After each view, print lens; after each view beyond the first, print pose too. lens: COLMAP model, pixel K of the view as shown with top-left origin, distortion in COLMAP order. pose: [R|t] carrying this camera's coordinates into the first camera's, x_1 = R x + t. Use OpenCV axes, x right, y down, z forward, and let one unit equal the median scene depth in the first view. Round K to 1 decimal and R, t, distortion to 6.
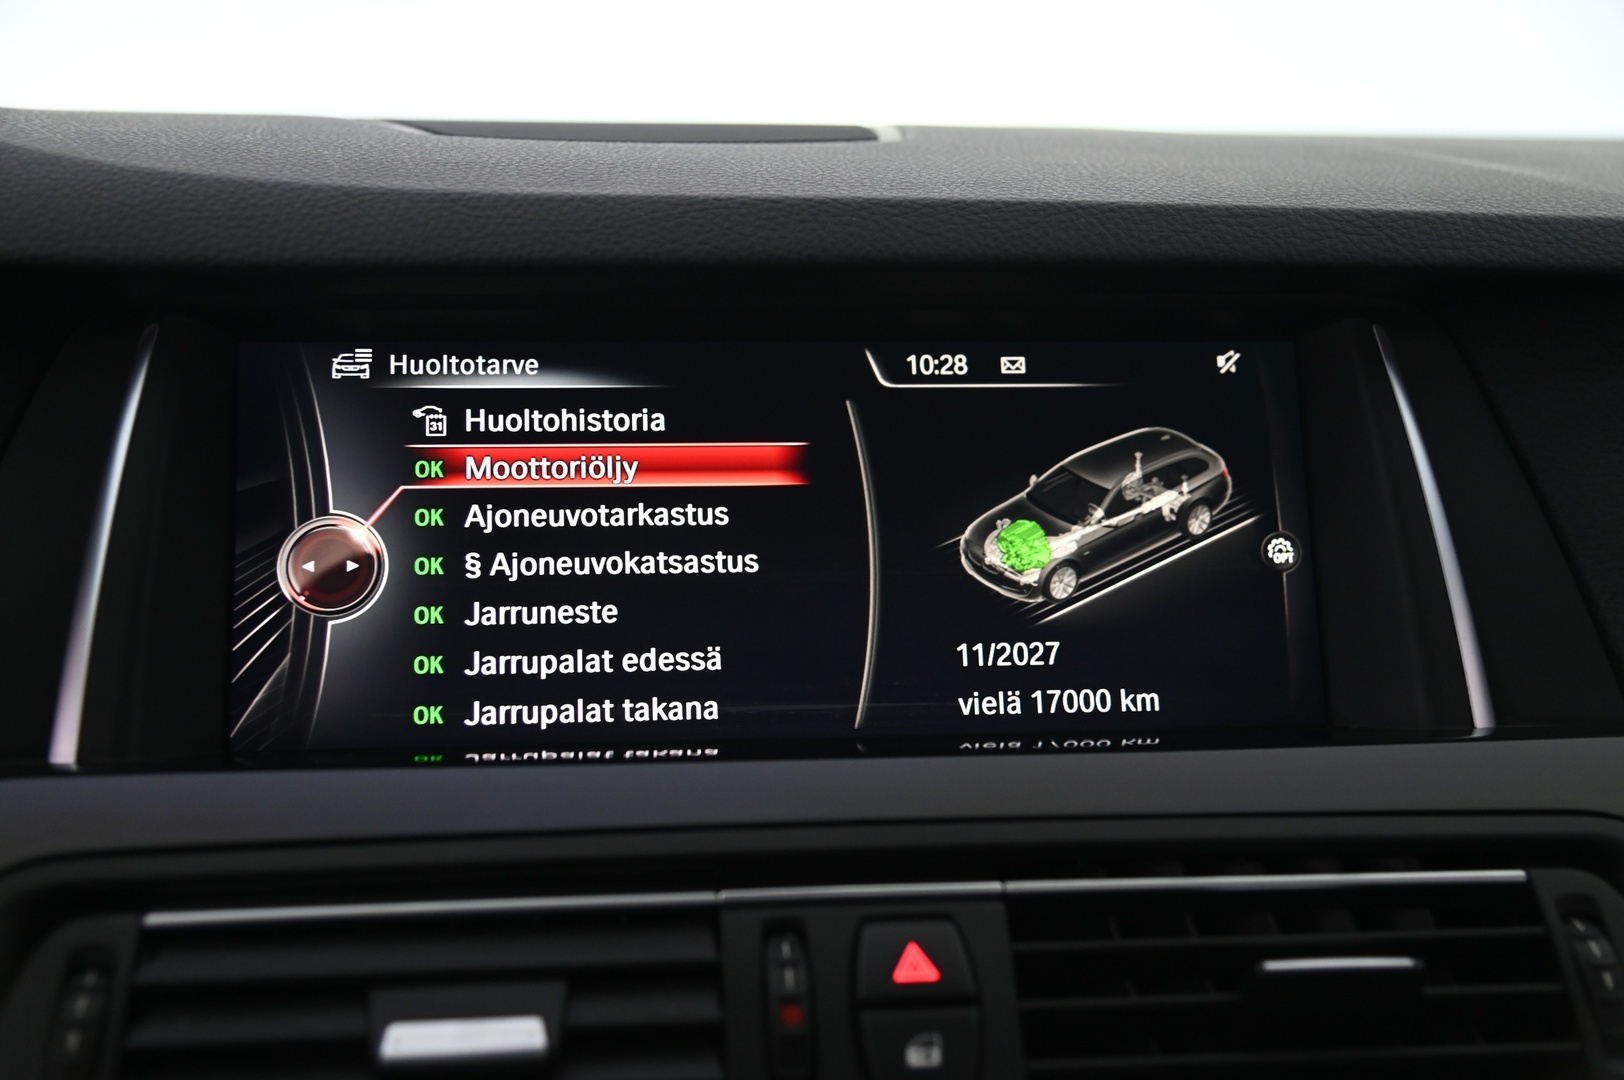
lens RADIAL K [[2046.3, 0, 811.5], [0, 2046.3, 533.9], [0, 0, 1]] dist [0.070971, 0.000000]
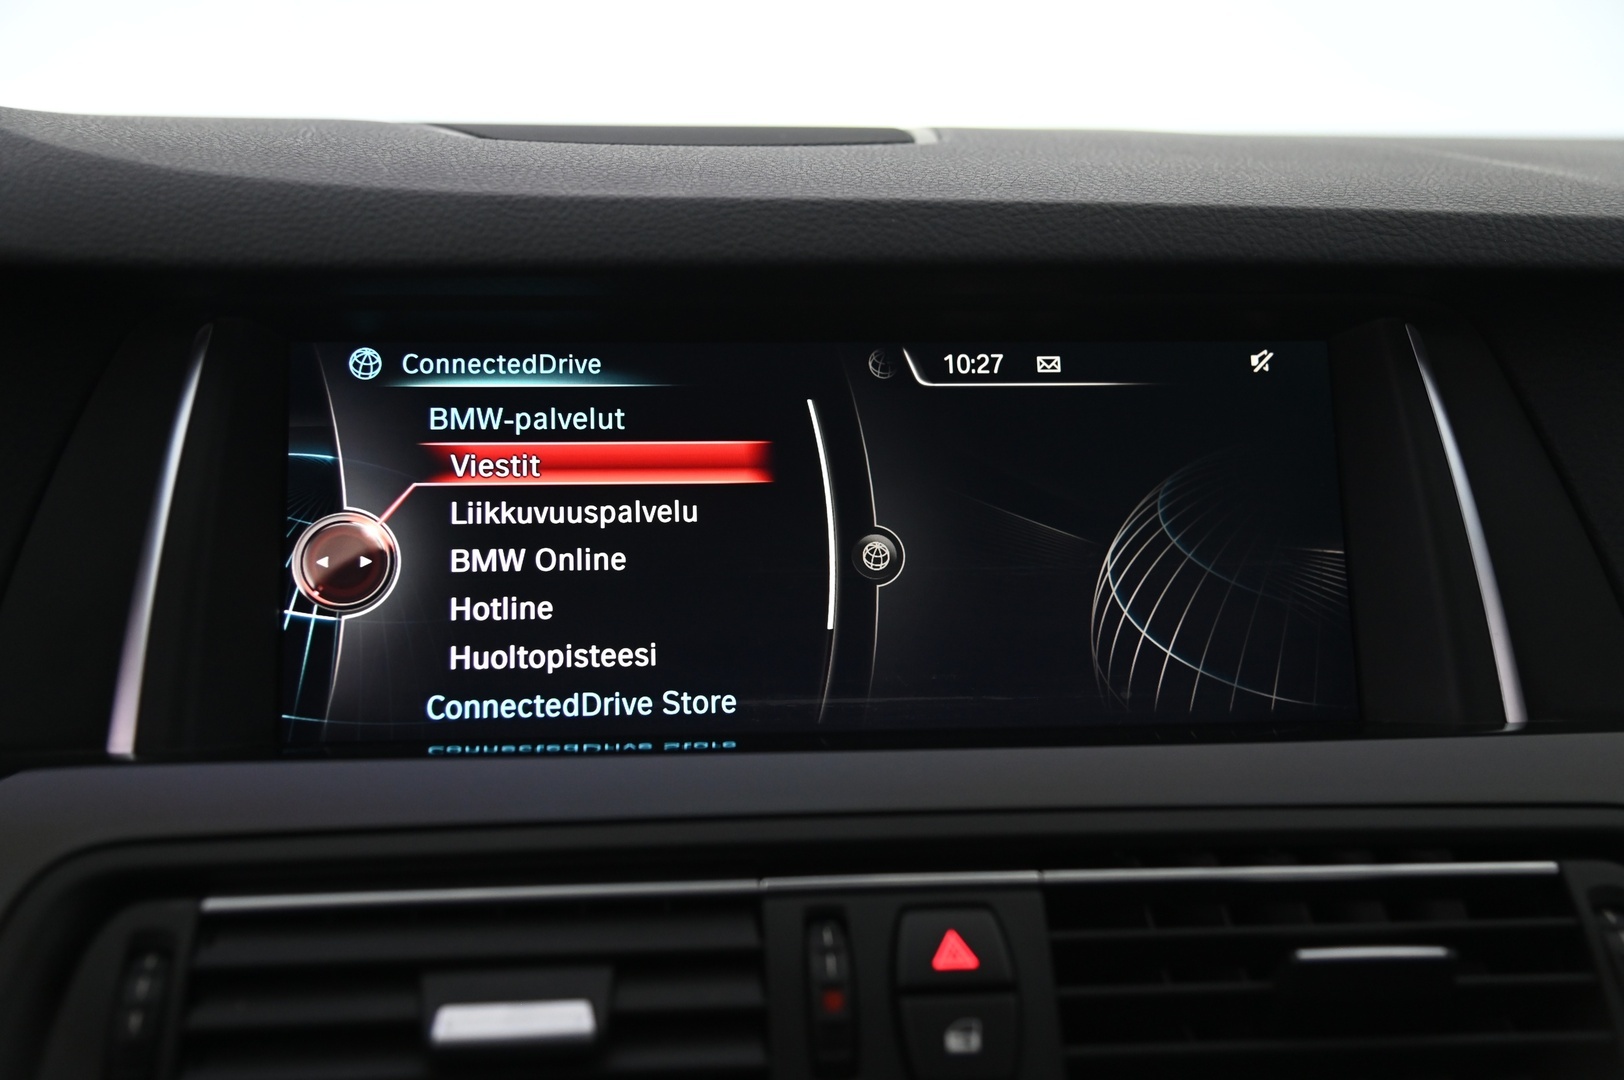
lens RADIAL K [[2046.3, 0, 809.5], [0, 2046.3, 532.9], [0, 0, 1]] dist [0.070971, 0.000000]
pose [[0.999900, 0.000816, -0.014105, -0.006299], [-0.000839, 0.999998, -0.001570, 0.003067], [0.014104, 0.001582, 0.999899, -0.017600]]
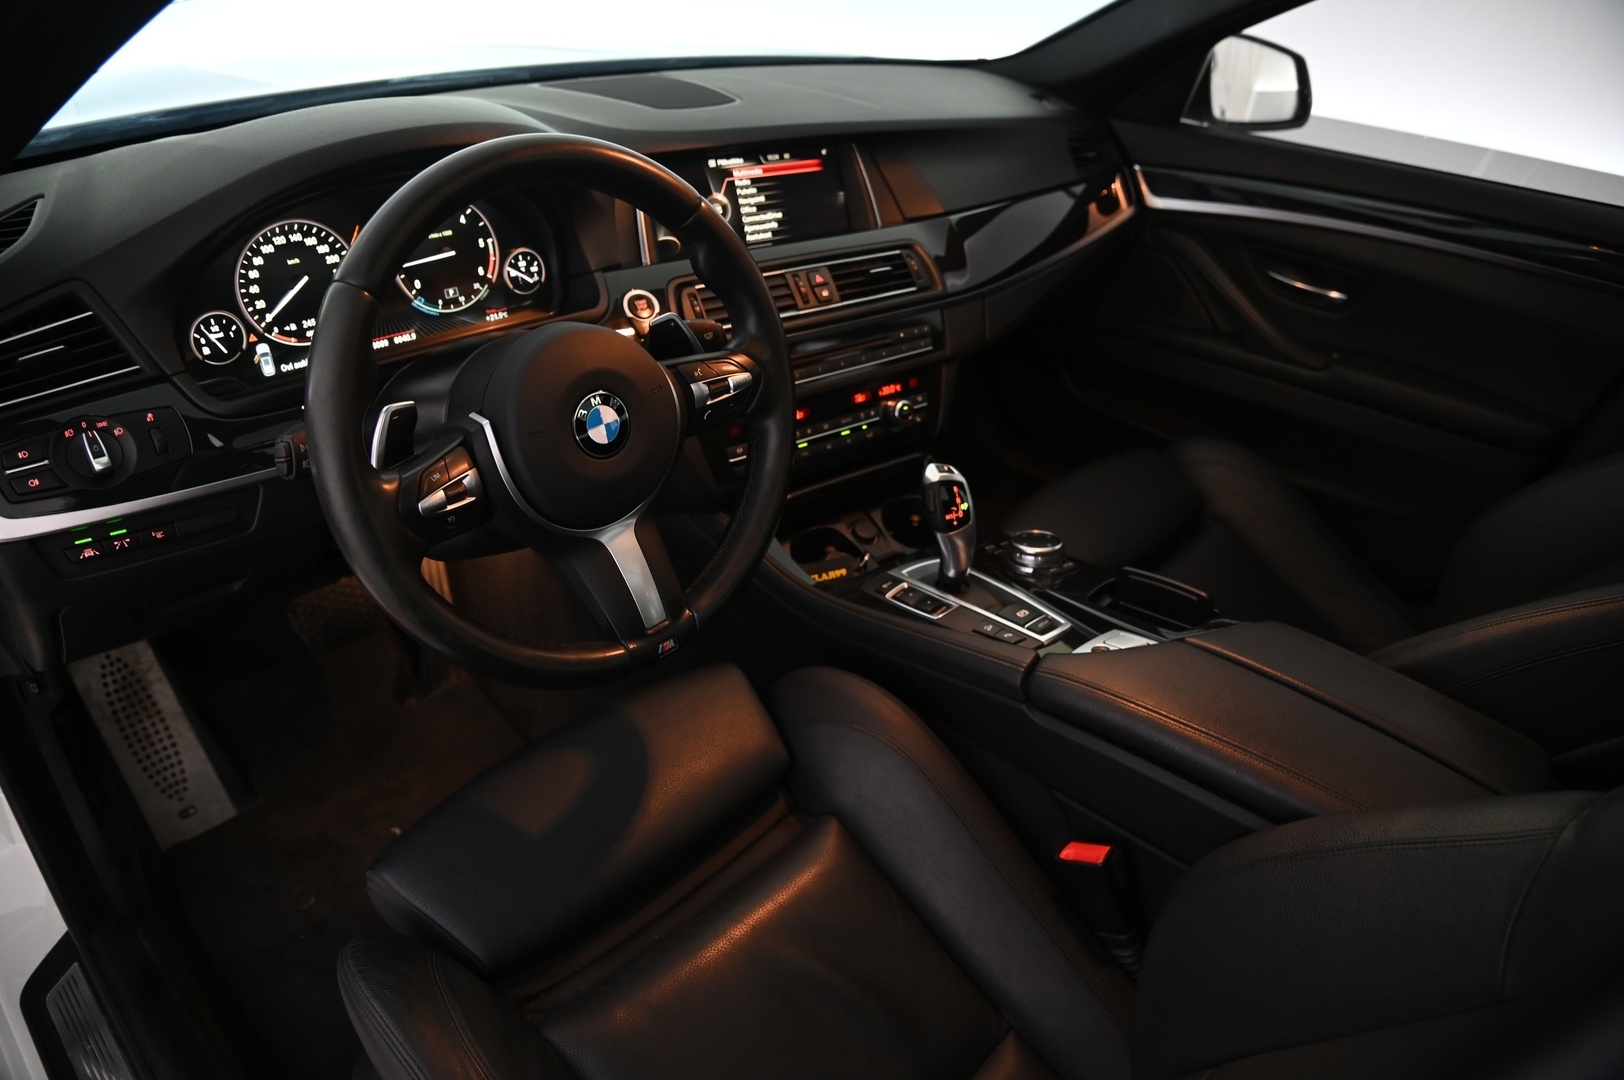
lens RADIAL K [[1103.0, 0, 816.3], [0, 1103.0, 534.0], [0, 0, 1]] dist [-0.113893, 0.039139]
pose [[0.849613, -0.232643, 0.473324, -1.324182], [0.054245, 0.931241, 0.360343, -0.186809], [-0.524610, -0.280476, 0.803814, -1.363956]]
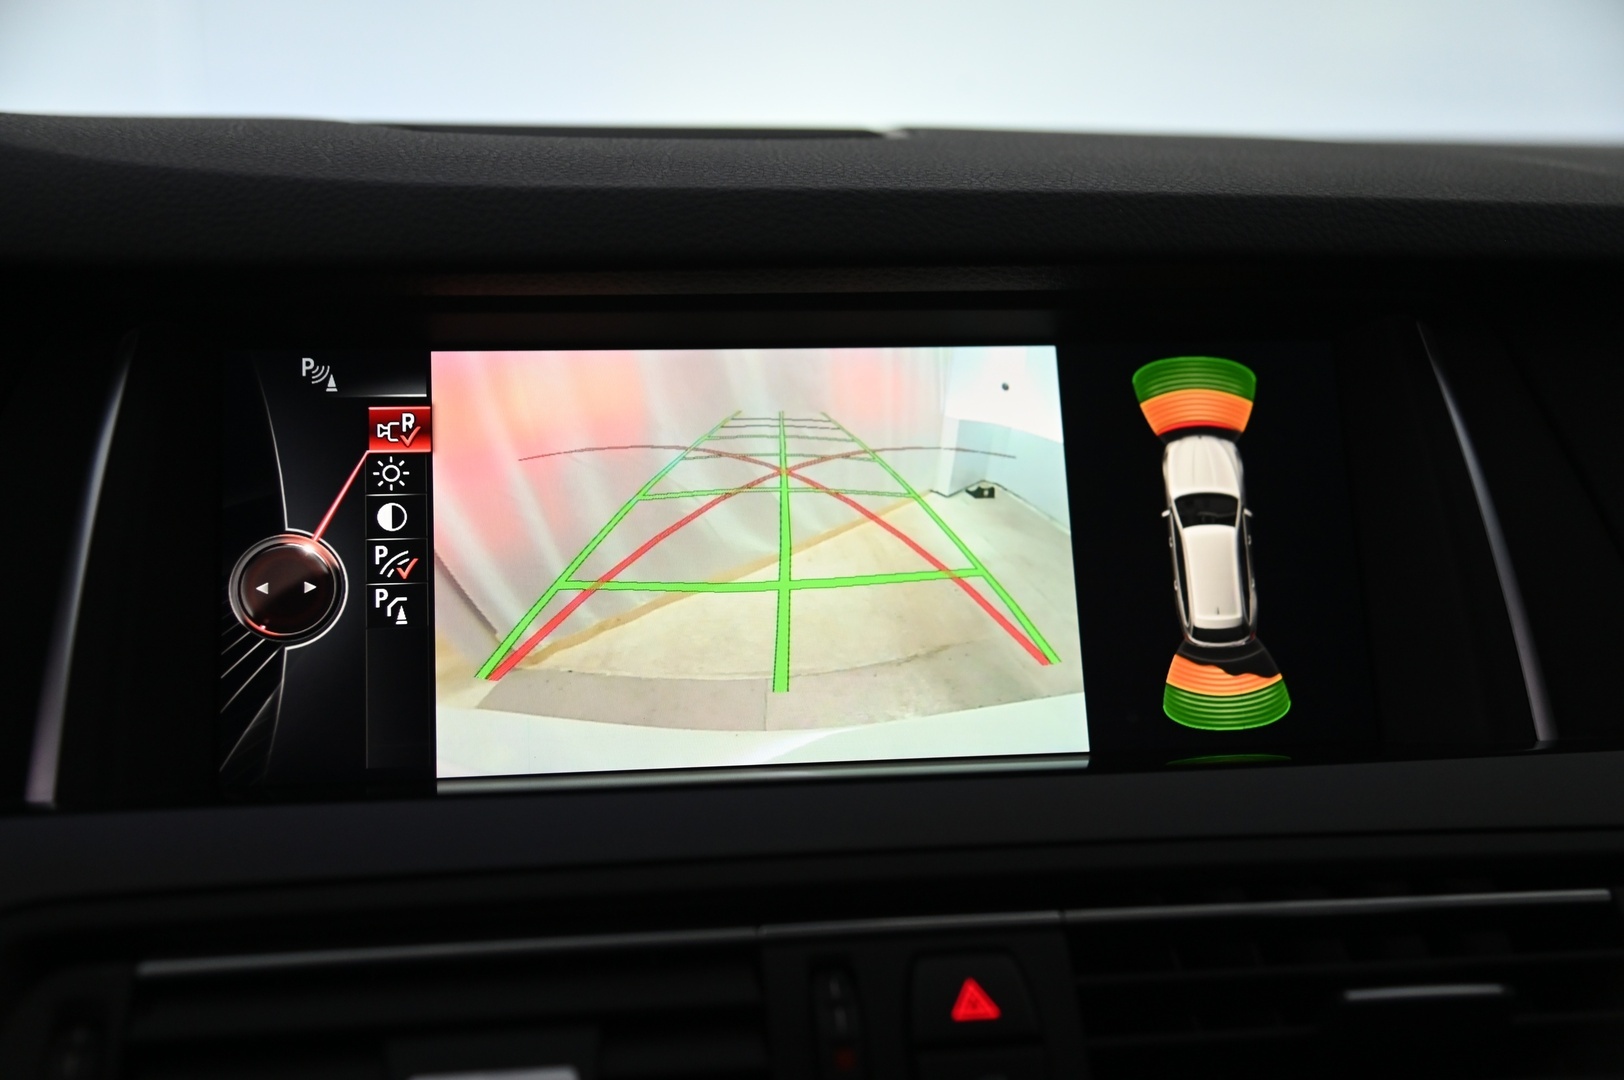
lens RADIAL K [[2046.3, 0, 812.8], [0, 2046.3, 528.5], [0, 0, 1]] dist [0.070971, 0.000000]
pose [[0.999353, -0.012152, 0.033841, -0.045197], [0.012833, 0.999718, -0.019972, 0.011351], [-0.033588, 0.020394, 0.999228, 0.058826]]
